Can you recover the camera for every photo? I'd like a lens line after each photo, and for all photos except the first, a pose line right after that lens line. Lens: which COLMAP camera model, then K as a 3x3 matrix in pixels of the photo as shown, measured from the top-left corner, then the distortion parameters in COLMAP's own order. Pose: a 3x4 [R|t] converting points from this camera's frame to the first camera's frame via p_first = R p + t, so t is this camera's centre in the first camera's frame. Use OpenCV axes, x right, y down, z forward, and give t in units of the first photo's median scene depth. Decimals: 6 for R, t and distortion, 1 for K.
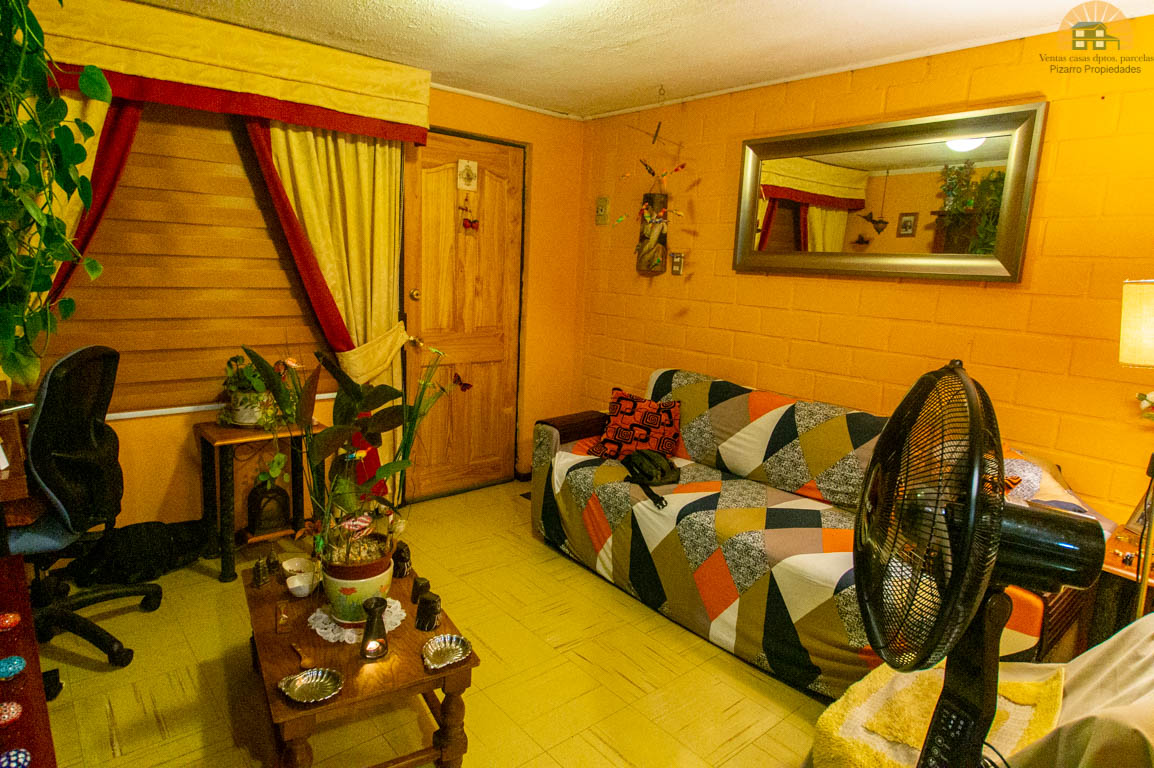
lens RADIAL K [[663.6, 0, 573.7], [0, 663.6, 379.9], [0, 0, 1]] dist [0.007282, -0.003890]
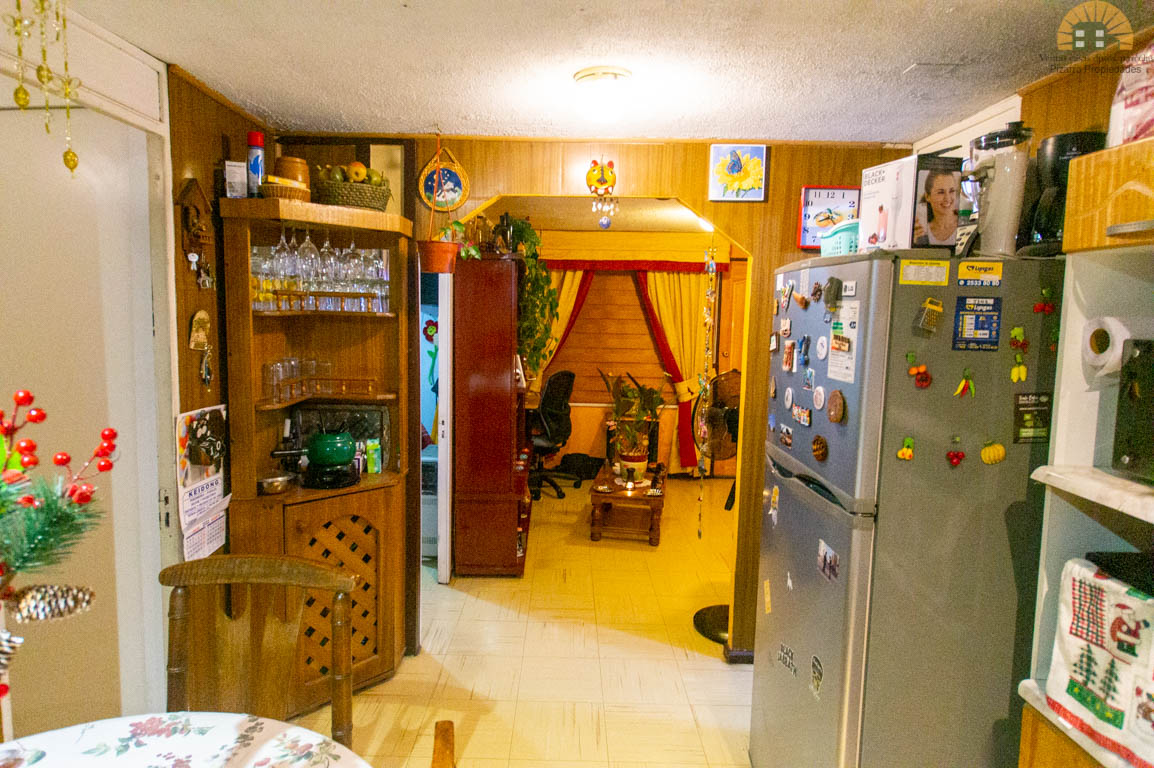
lens RADIAL K [[663.6, 0, 573.7], [0, 663.6, 379.9], [0, 0, 1]] dist [0.007282, -0.003890]
pose [[0.762089, 0.036316, -0.646453, 0.737480], [-0.099320, 0.993166, -0.061293, 0.107947], [0.639809, 0.110917, 0.760488, -0.704144]]
